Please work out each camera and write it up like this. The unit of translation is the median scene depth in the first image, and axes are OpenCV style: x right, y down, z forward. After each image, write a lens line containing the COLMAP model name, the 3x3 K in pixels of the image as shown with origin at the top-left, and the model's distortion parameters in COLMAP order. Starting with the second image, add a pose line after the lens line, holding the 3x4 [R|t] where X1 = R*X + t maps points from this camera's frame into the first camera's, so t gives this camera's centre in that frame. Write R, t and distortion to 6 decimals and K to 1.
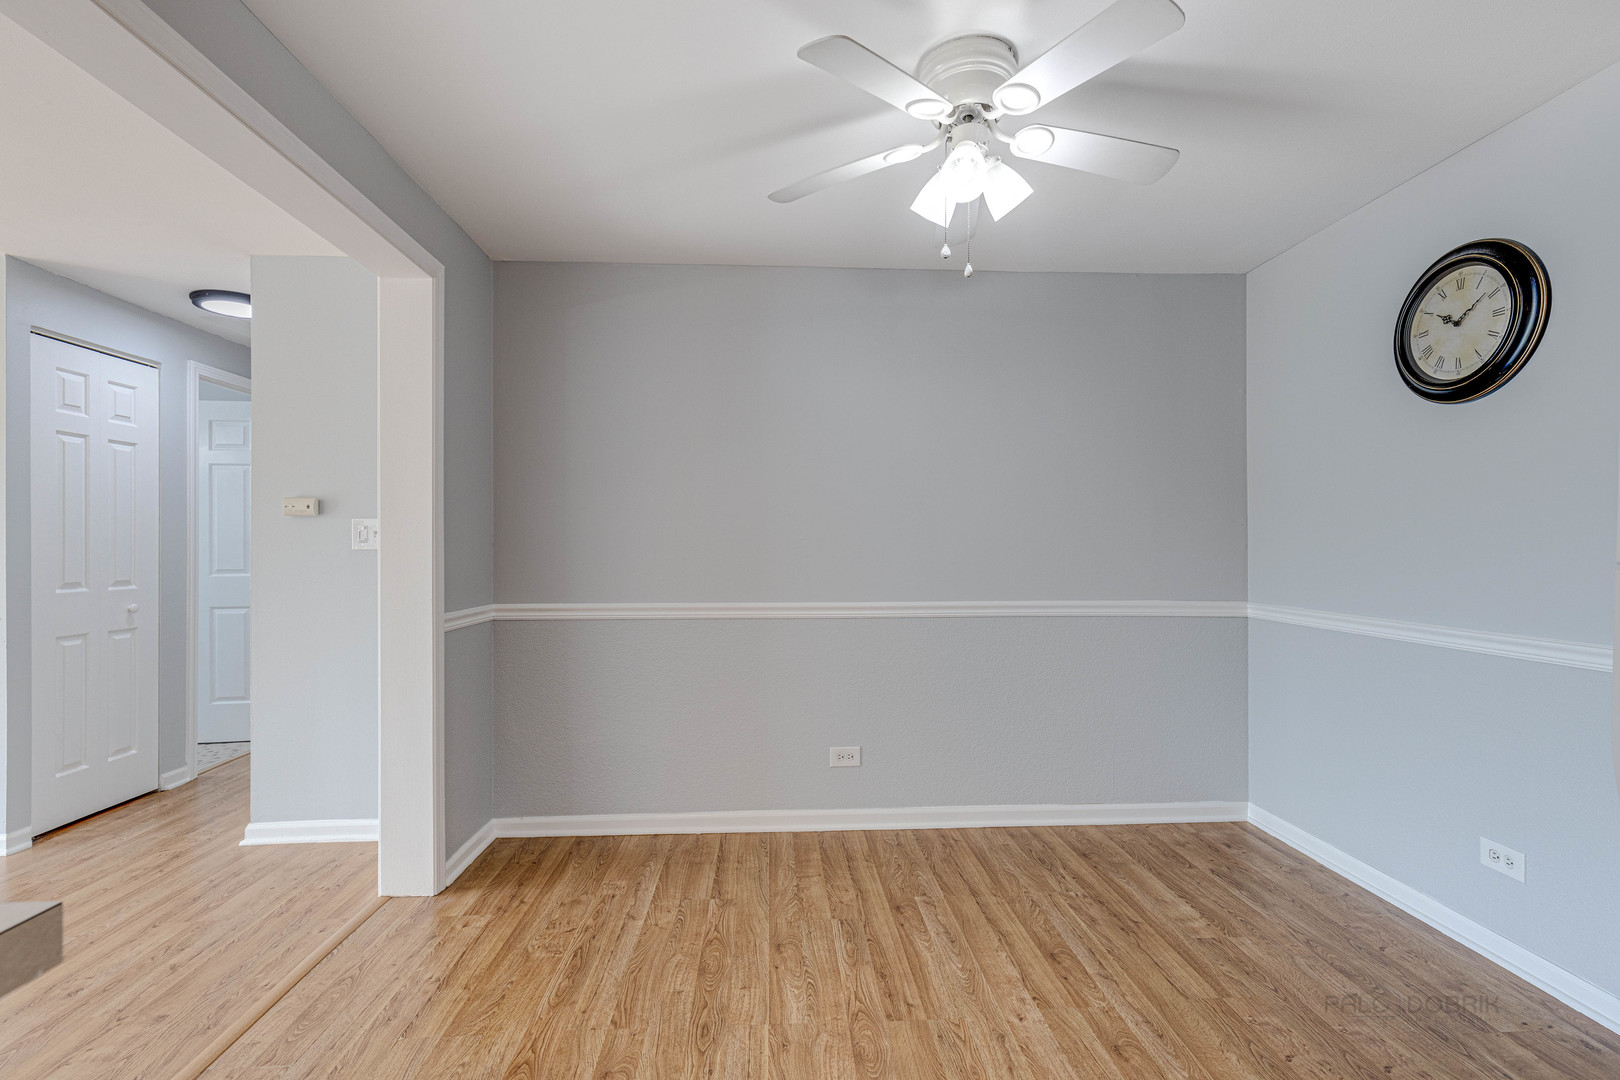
lens RADIAL K [[724.0, 0, 810.0], [0, 724.0, 540.0], [0, 0, 1]] dist [0.001444, 0.000375]
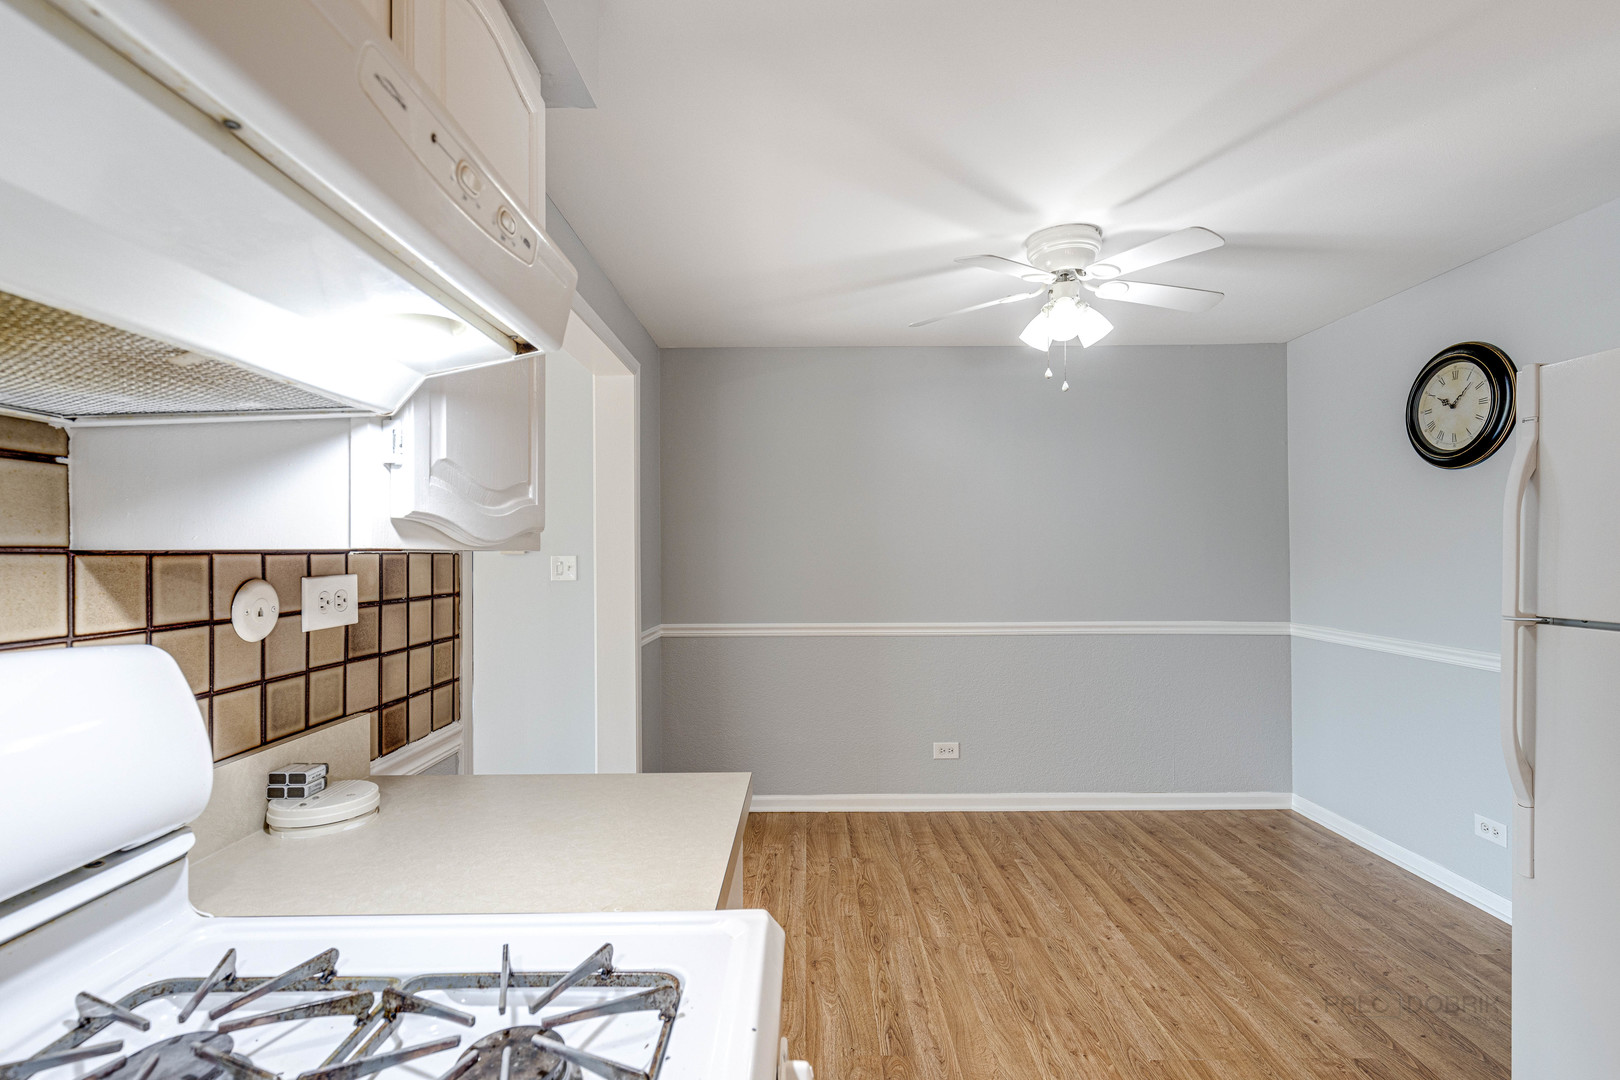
lens RADIAL K [[736.6, 0, 810.0], [0, 736.6, 540.0], [0, 0, 1]] dist [0.003059, 0.000053]
pose [[0.998554, -0.004966, -0.053520, -0.148803], [0.004580, 0.999963, -0.007344, -0.058719], [0.053554, 0.007089, 0.998540, -0.324181]]
